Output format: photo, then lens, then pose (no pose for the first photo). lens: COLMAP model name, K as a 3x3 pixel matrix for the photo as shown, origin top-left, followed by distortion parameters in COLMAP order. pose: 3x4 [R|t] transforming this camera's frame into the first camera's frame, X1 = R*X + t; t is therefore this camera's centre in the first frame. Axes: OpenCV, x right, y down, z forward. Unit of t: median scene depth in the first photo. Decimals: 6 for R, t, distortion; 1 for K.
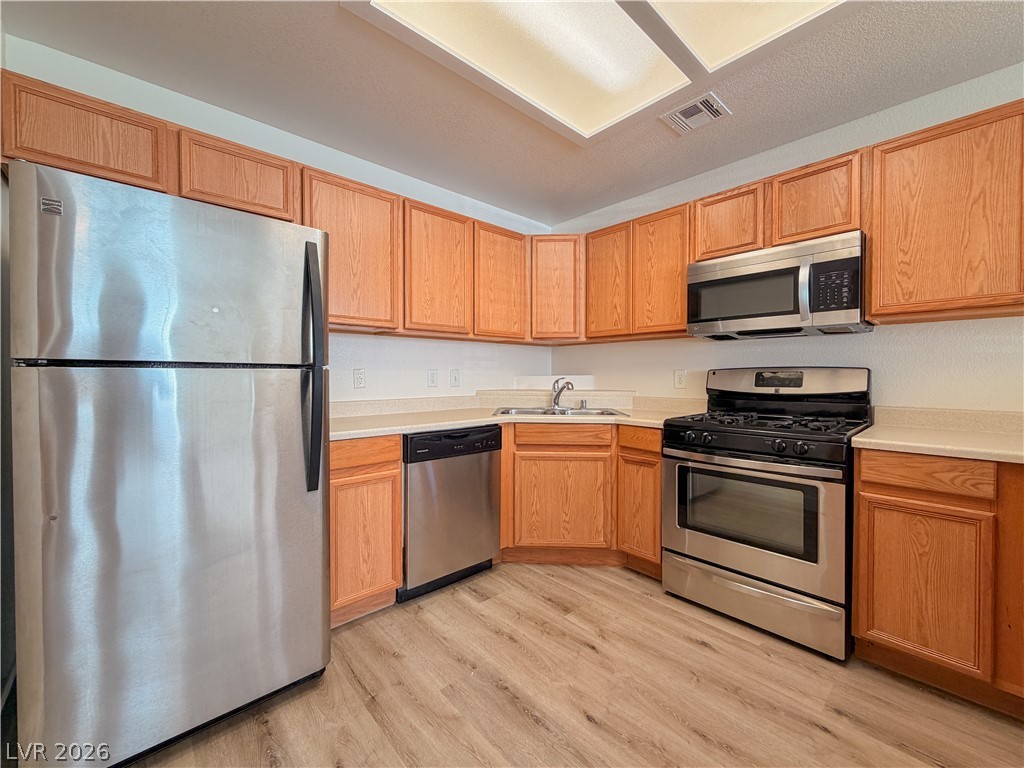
lens RADIAL K [[419.4, 0, 505.8], [0, 419.4, 379.3], [0, 0, 1]] dist [-0.002361, -0.000394]
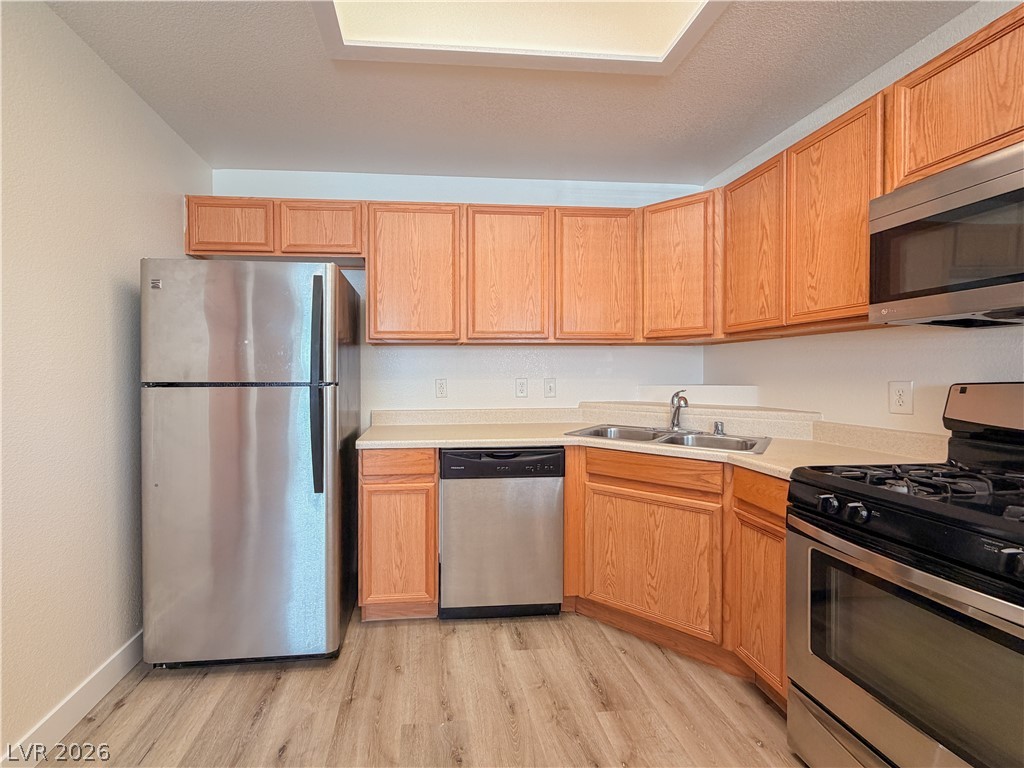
lens RADIAL K [[419.4, 0, 460.6], [0, 419.4, 378.4], [0, 0, 1]] dist [-0.002361, -0.000394]
pose [[0.792480, 0.003788, -0.609887, 0.404062], [-0.003284, 0.999993, 0.001944, -0.036268], [0.609889, 0.000462, 0.792486, 0.252410]]
